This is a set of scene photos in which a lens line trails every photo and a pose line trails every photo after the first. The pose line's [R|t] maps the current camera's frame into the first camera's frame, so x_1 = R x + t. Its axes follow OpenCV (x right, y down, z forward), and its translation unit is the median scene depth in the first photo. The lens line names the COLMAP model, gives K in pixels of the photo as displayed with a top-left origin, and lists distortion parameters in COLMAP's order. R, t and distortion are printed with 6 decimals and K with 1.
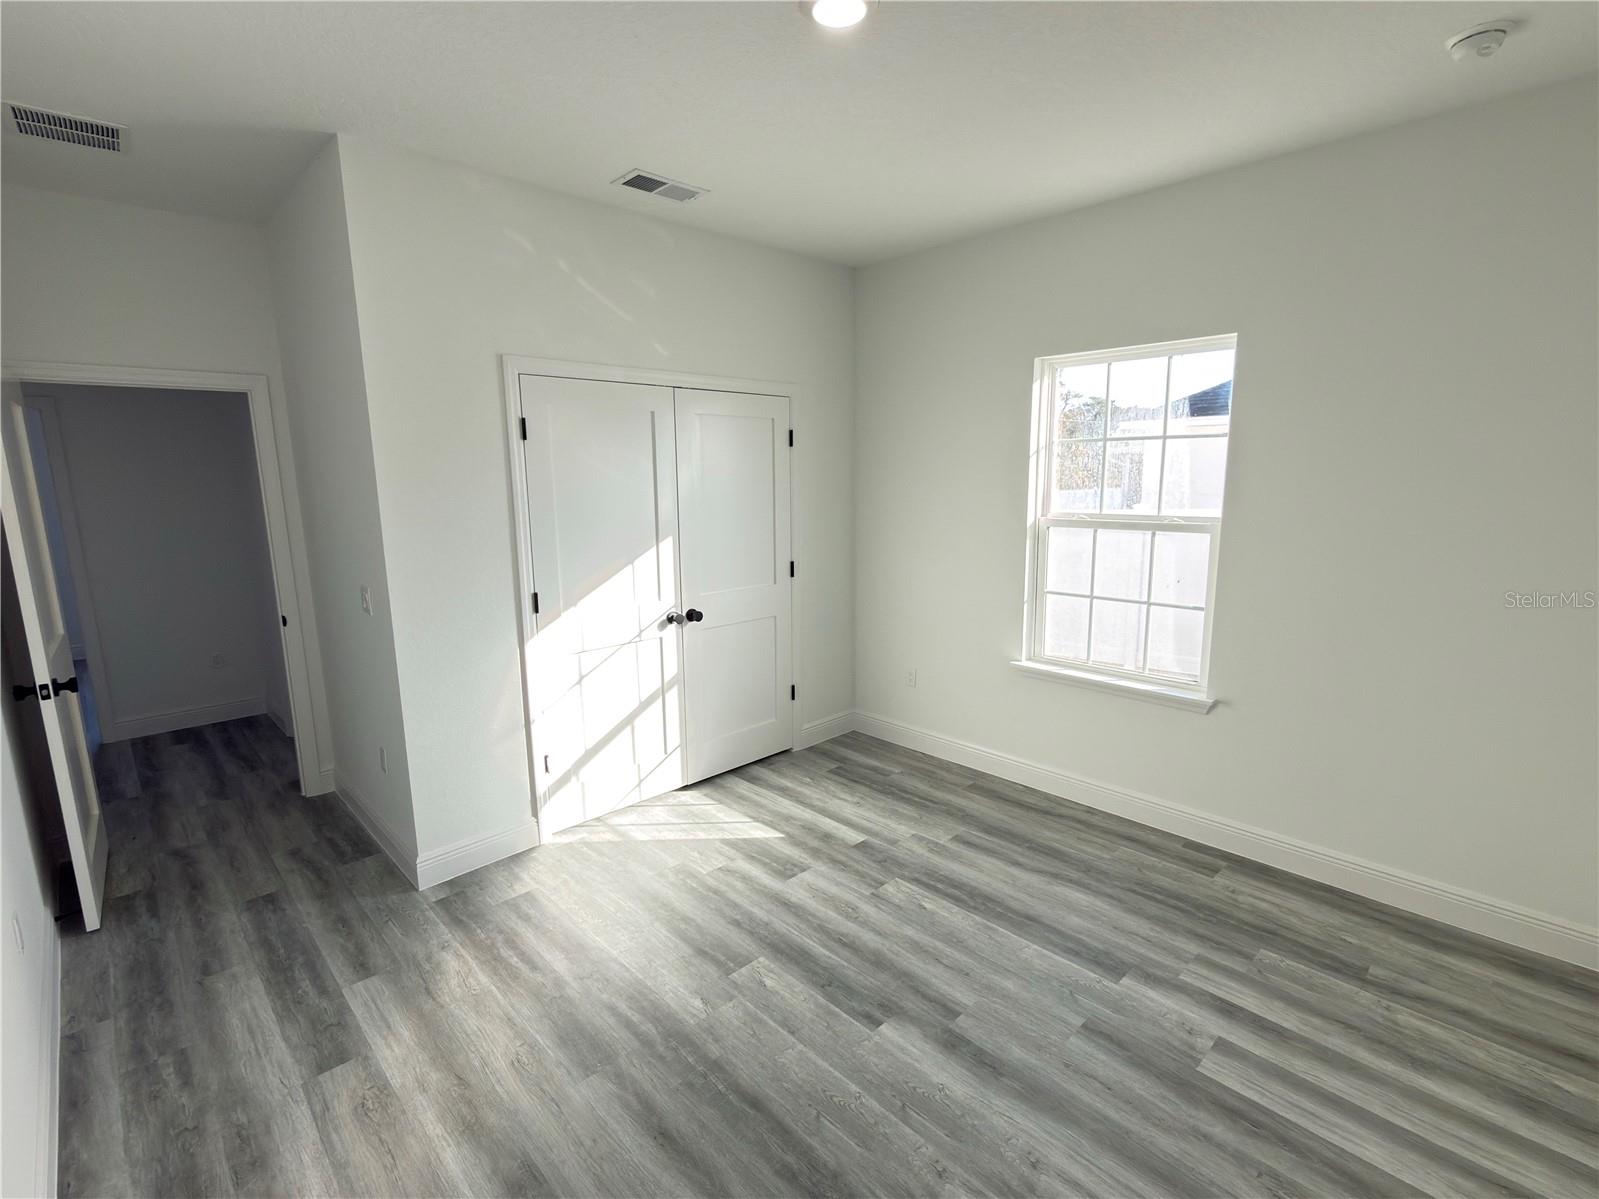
lens RADIAL K [[736.1, 0, 796.0], [0, 736.1, 597.5], [0, 0, 1]] dist [-0.002505, -0.000231]
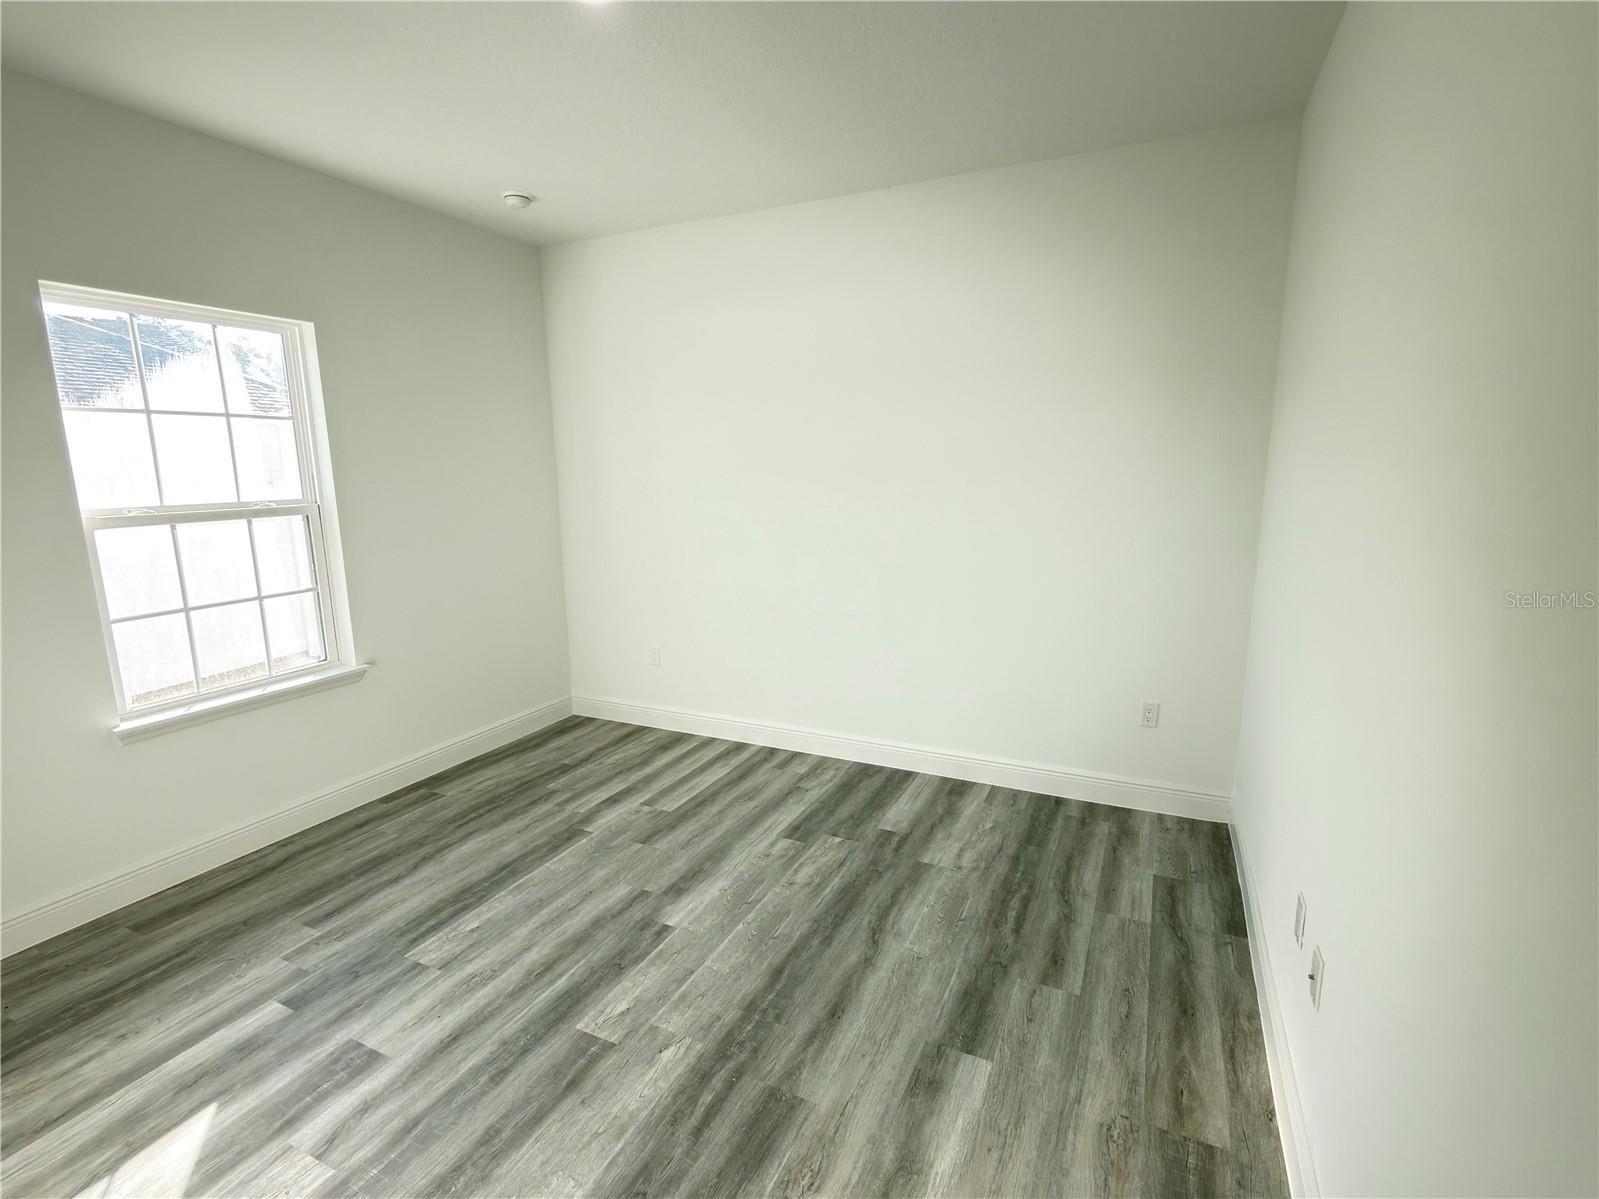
lens RADIAL K [[736.1, 0, 798.5], [0, 736.1, 597.5], [0, 0, 1]] dist [-0.002505, -0.000231]
pose [[-0.333628, -0.155160, 0.929848, -0.731015], [0.178579, 0.958101, 0.223948, -0.095669], [-0.925636, 0.240766, -0.291941, 0.803777]]
